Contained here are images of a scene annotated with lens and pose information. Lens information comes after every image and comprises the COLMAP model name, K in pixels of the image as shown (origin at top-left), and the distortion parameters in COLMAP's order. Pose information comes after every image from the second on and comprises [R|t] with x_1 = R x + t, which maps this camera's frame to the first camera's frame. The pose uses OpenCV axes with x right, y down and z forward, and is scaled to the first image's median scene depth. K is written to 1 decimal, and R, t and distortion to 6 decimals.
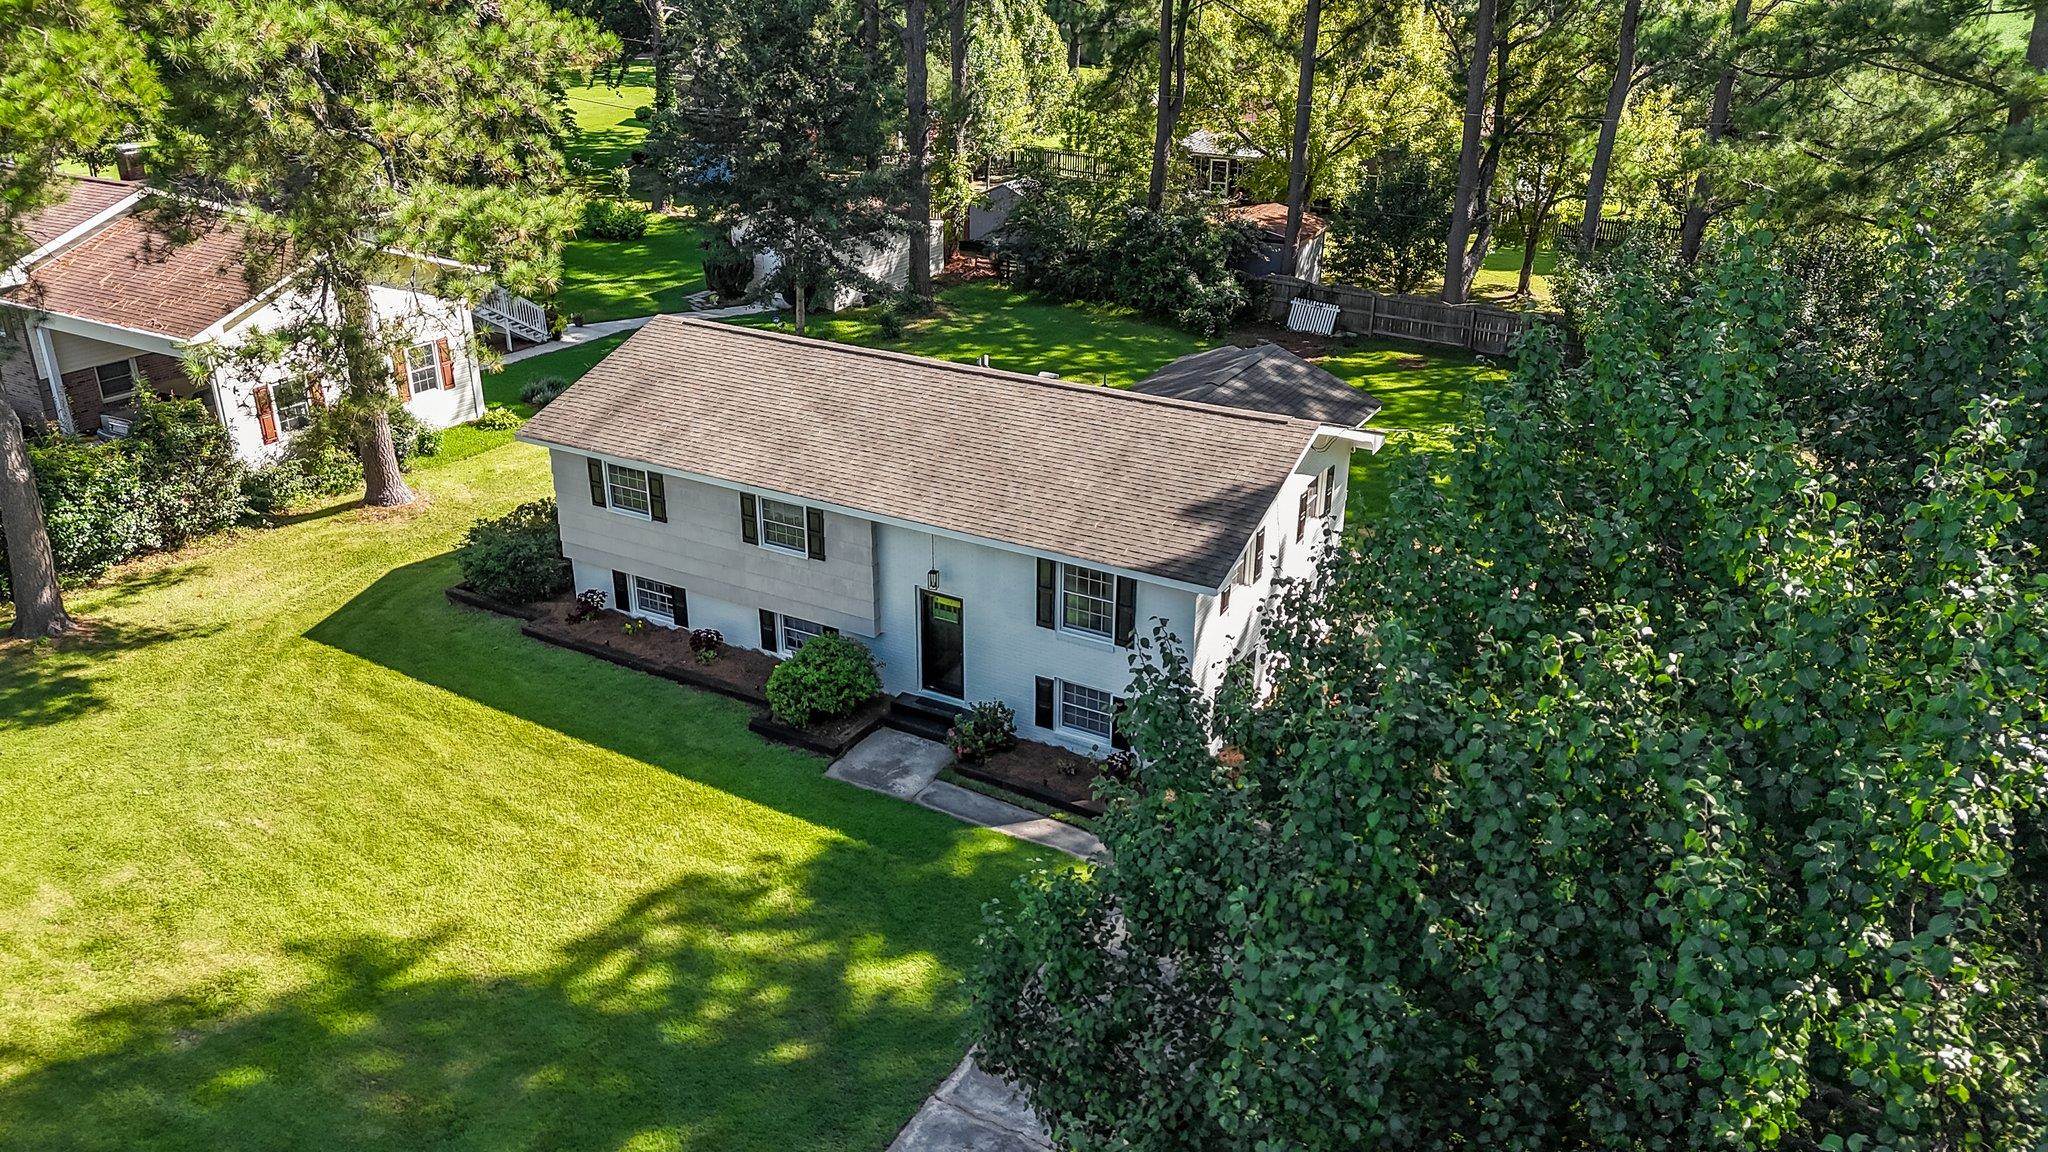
lens RADIAL K [[1465.4, 0, 1024.0], [0, 1465.4, 576.0], [0, 0, 1]] dist [0.152665, -0.217530]
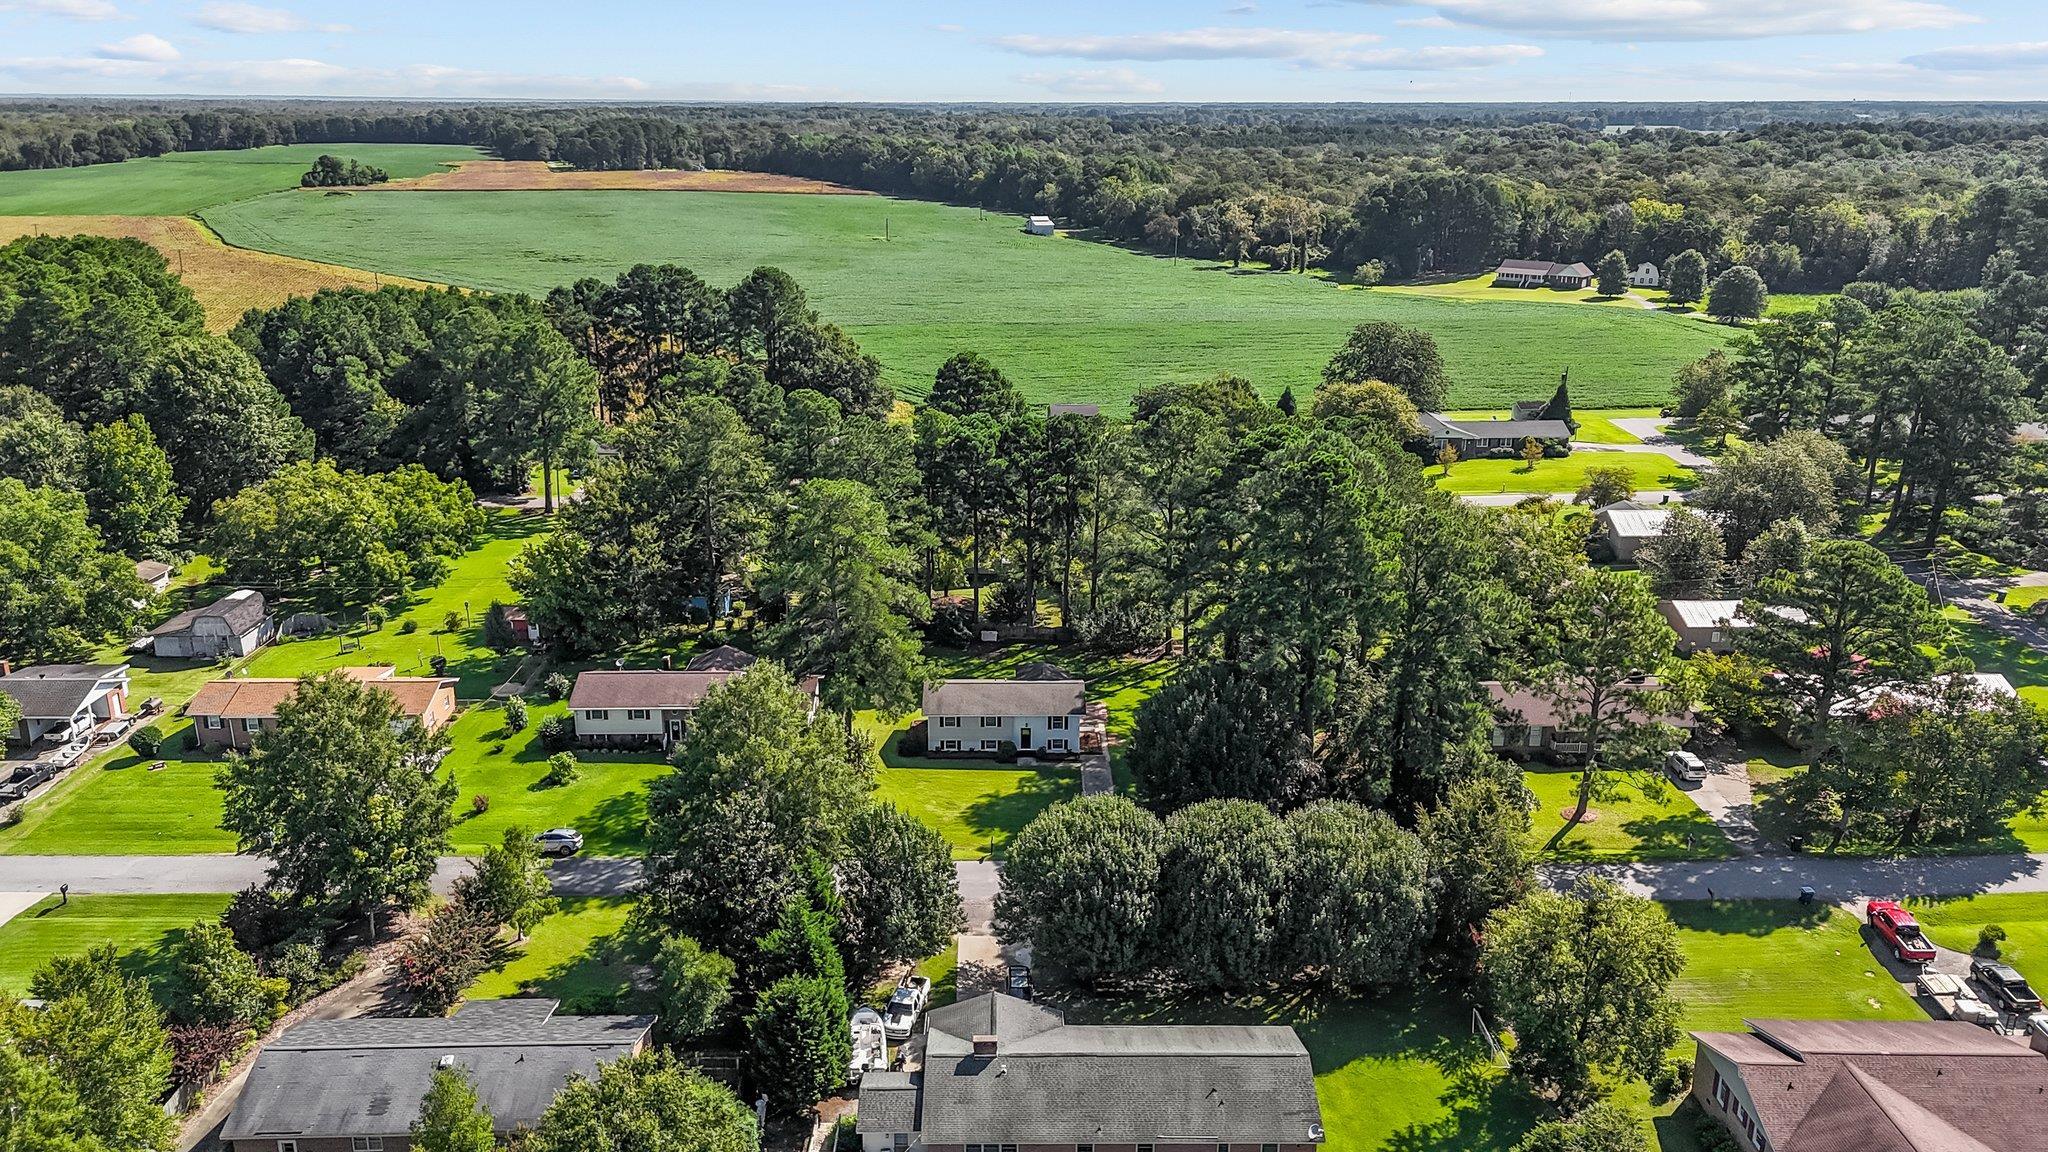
lens RADIAL K [[1508.2, 0, 1024.0], [0, 1508.2, 576.0], [0, 0, 1]] dist [0.078942, -0.064836]
pose [[0.874257, -0.151063, 0.461362, -2.237248], [0.203141, 0.976986, -0.065048, -0.153577], [-0.440918, 0.150590, 0.884824, -3.471583]]
